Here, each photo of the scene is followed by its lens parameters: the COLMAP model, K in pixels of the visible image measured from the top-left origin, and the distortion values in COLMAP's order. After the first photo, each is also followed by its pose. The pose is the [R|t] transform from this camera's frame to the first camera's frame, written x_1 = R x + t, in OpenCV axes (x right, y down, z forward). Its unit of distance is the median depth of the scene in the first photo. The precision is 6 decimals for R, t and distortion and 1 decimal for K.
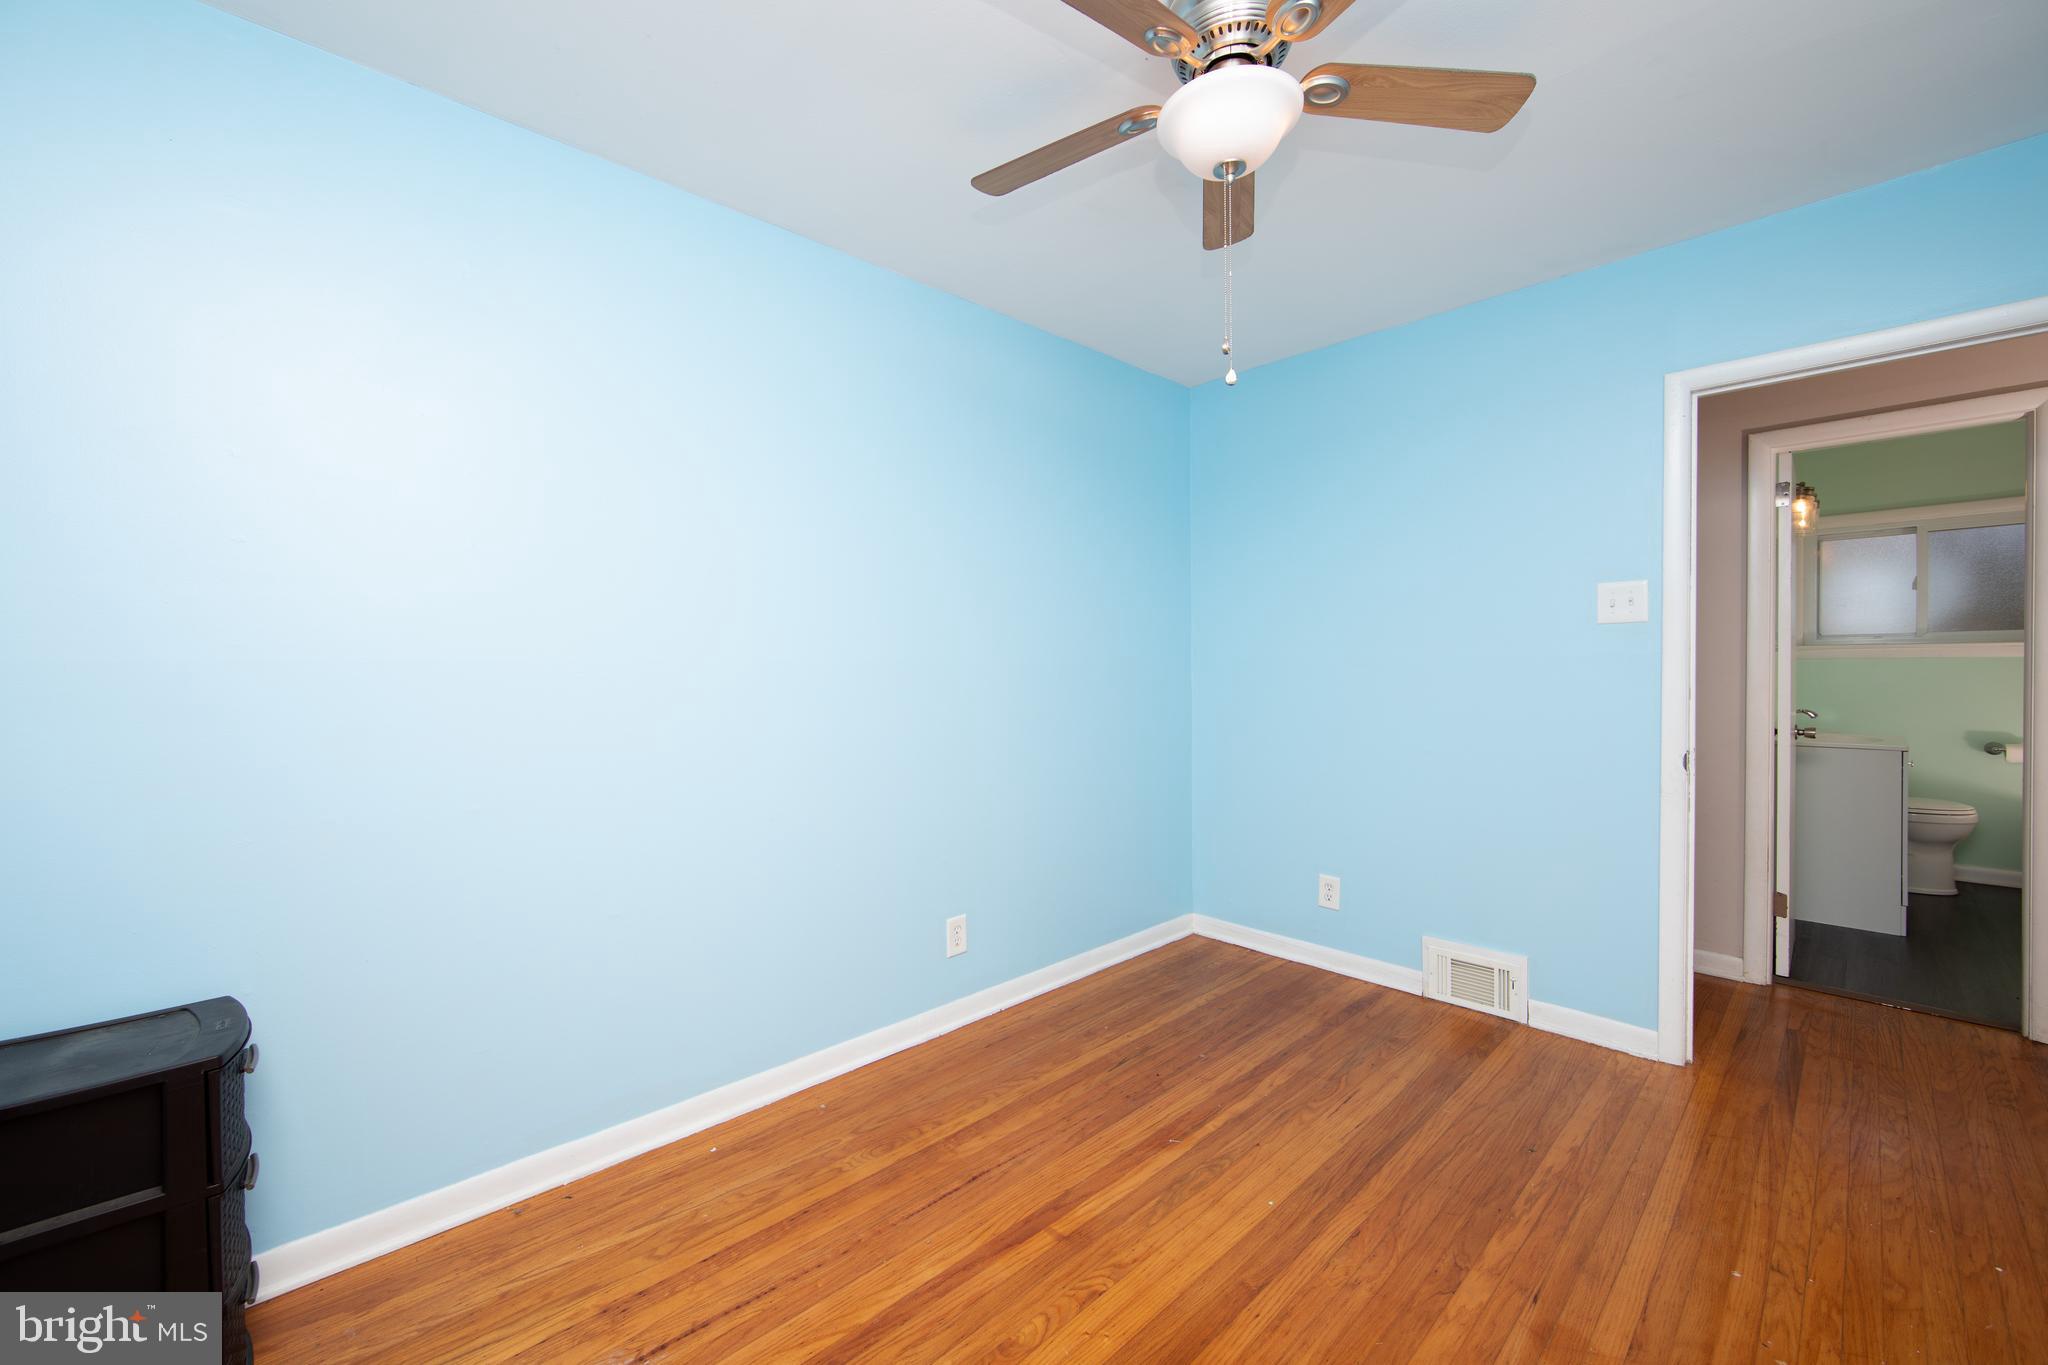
lens RADIAL K [[799.8, 0, 1010.9], [0, 799.8, 674.3], [0, 0, 1]] dist [-0.005033, -0.000128]
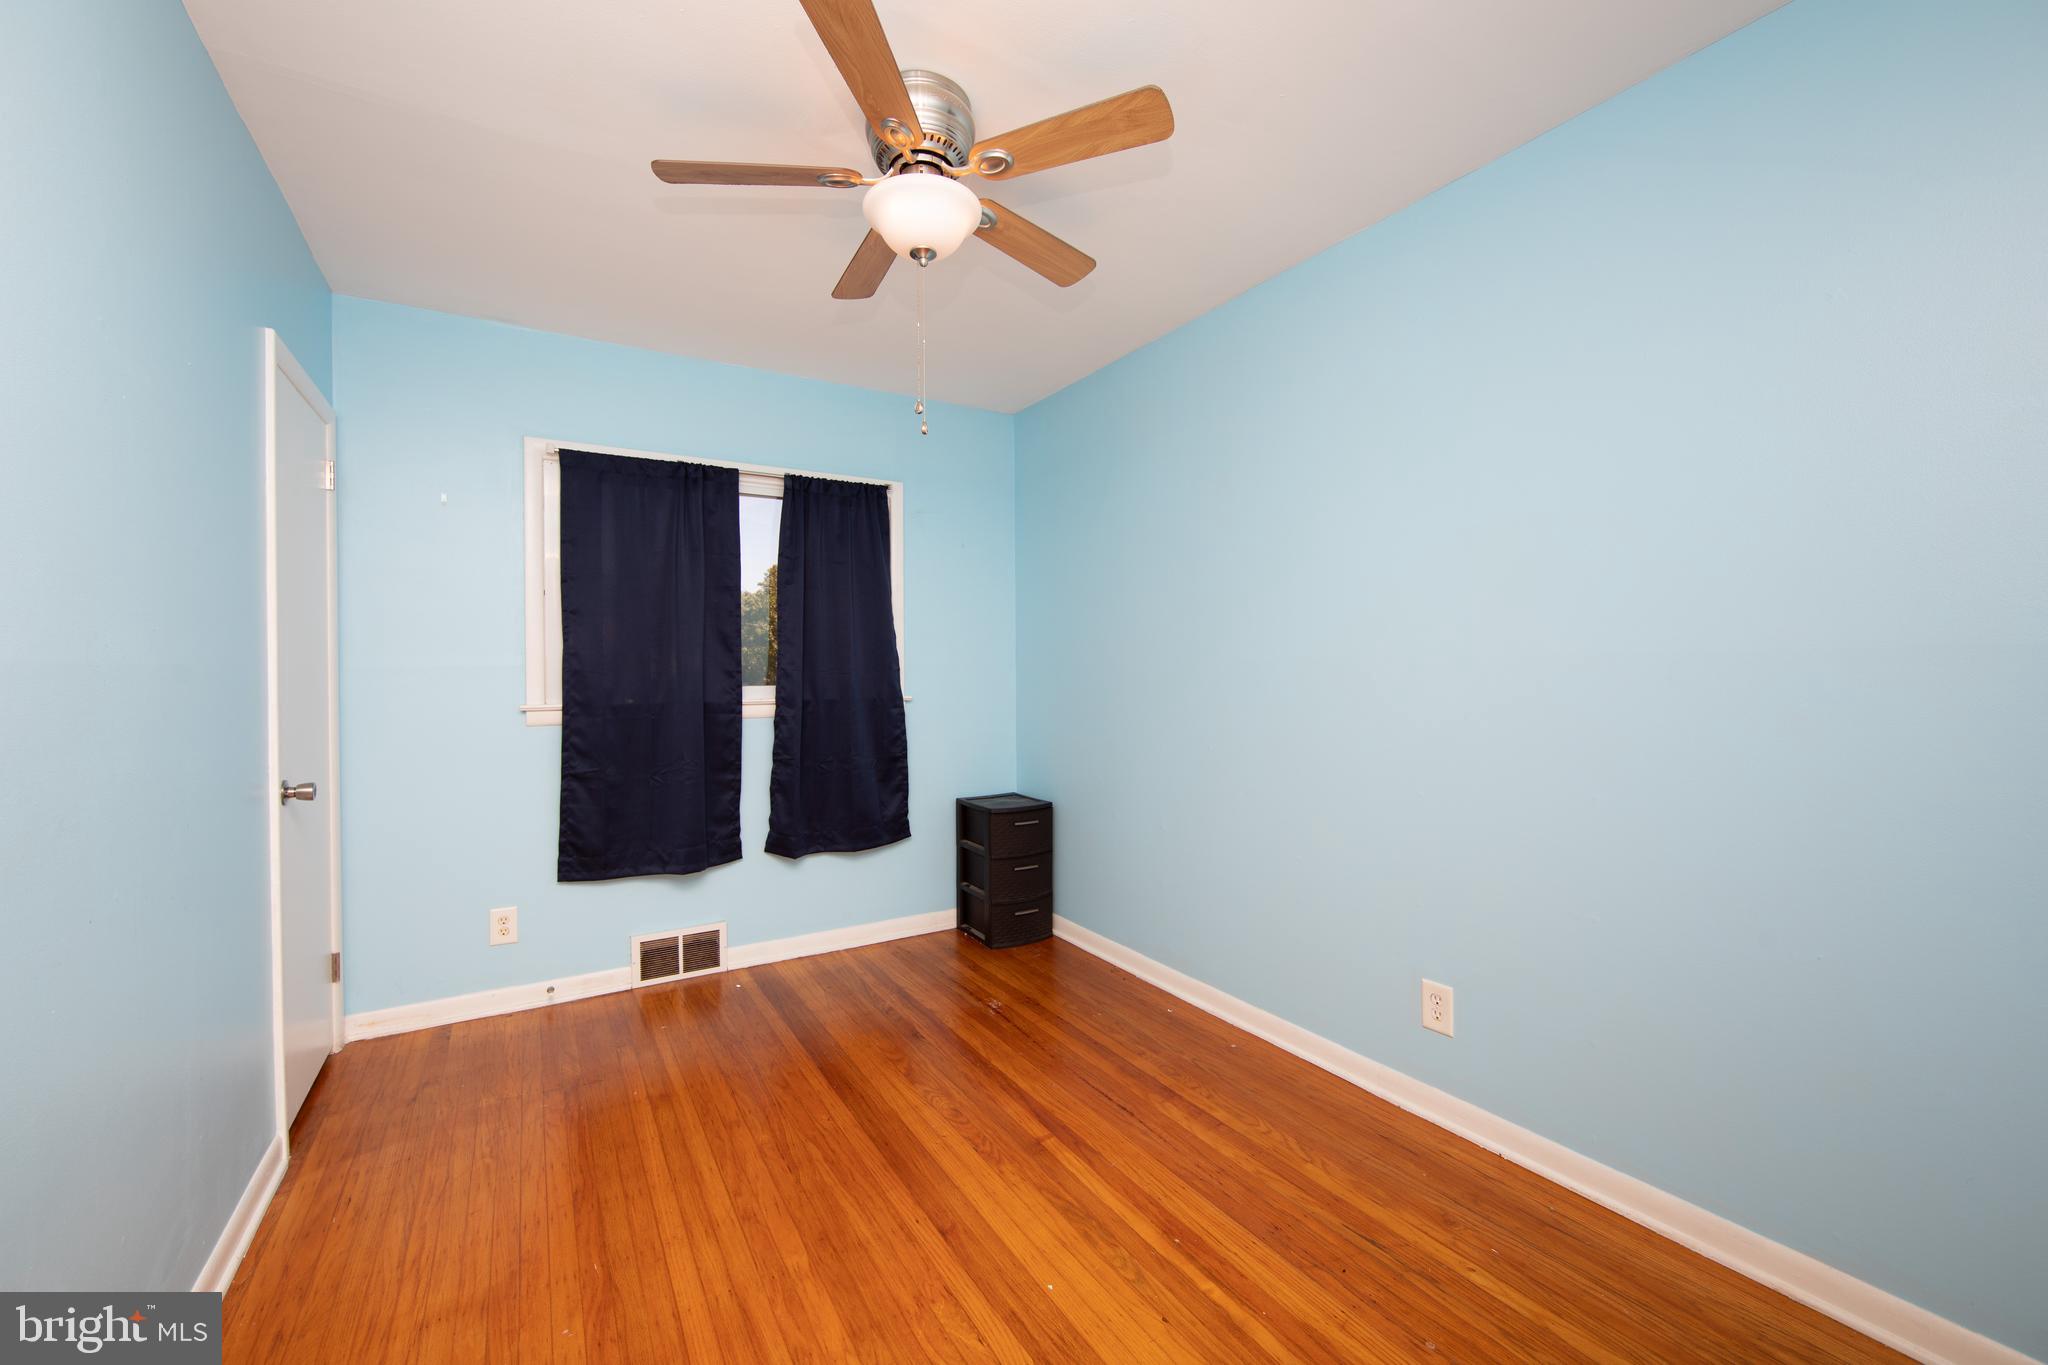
lens RADIAL K [[799.8, 0, 1010.9], [0, 799.8, 674.3], [0, 0, 1]] dist [-0.005033, -0.000128]
pose [[-0.205434, 0.011417, -0.978604, 1.014447], [0.004161, 0.999933, 0.010793, -0.010634], [0.978662, -0.001854, -0.205467, 0.981916]]
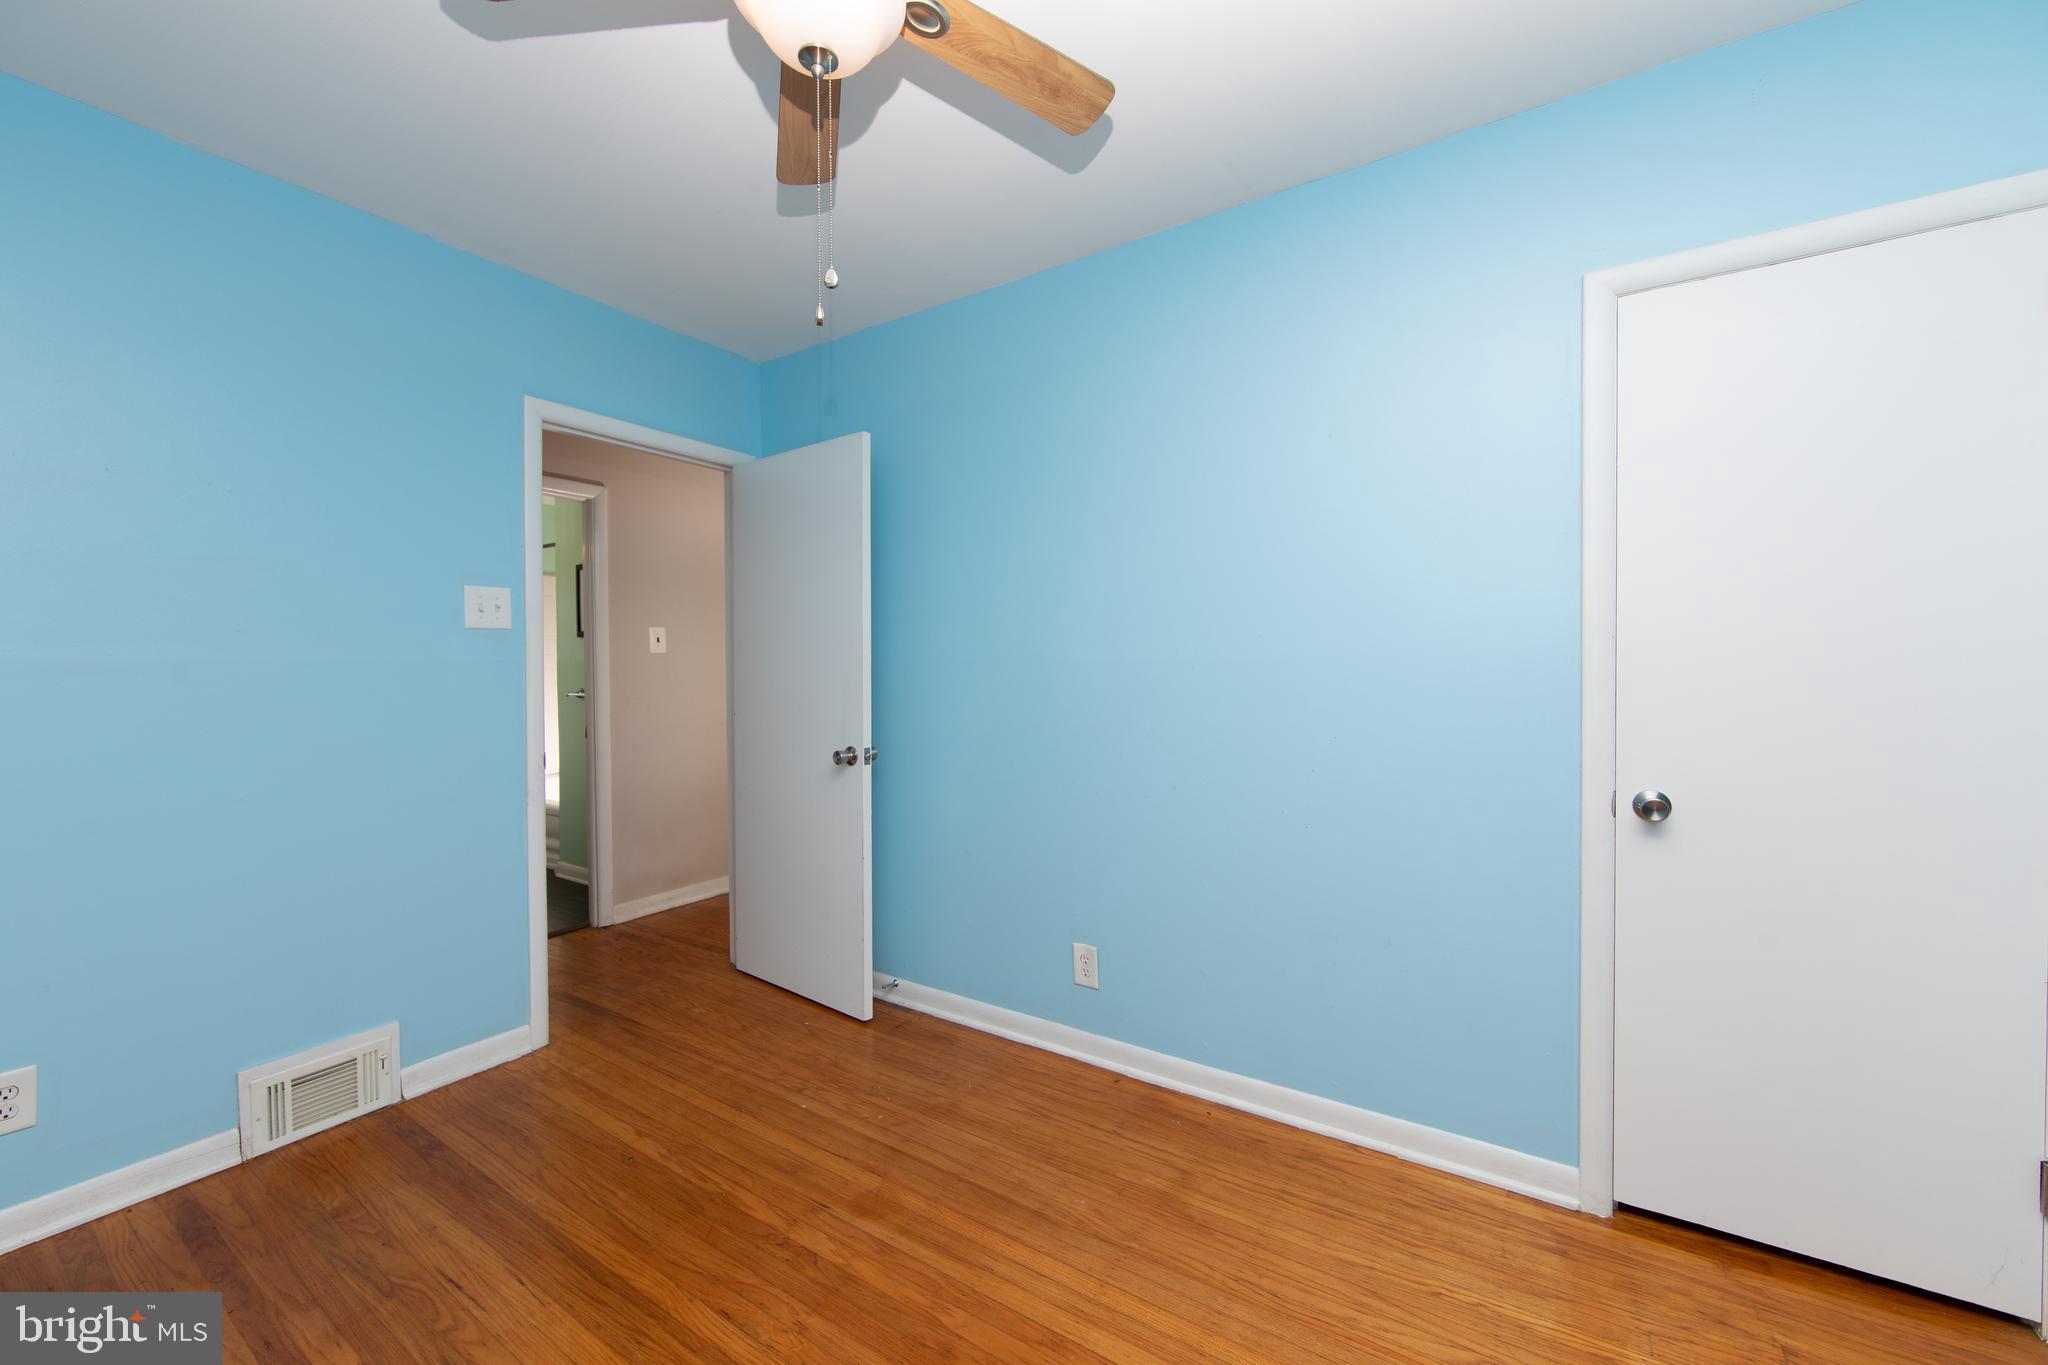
lens RADIAL K [[799.8, 0, 1010.9], [0, 799.8, 674.3], [0, 0, 1]] dist [-0.005033, -0.000128]
pose [[-0.226139, 0.000886, 0.974095, -0.402524], [0.018416, 0.999825, 0.003366, -0.000238], [-0.973921, 0.018700, -0.226116, 0.715020]]
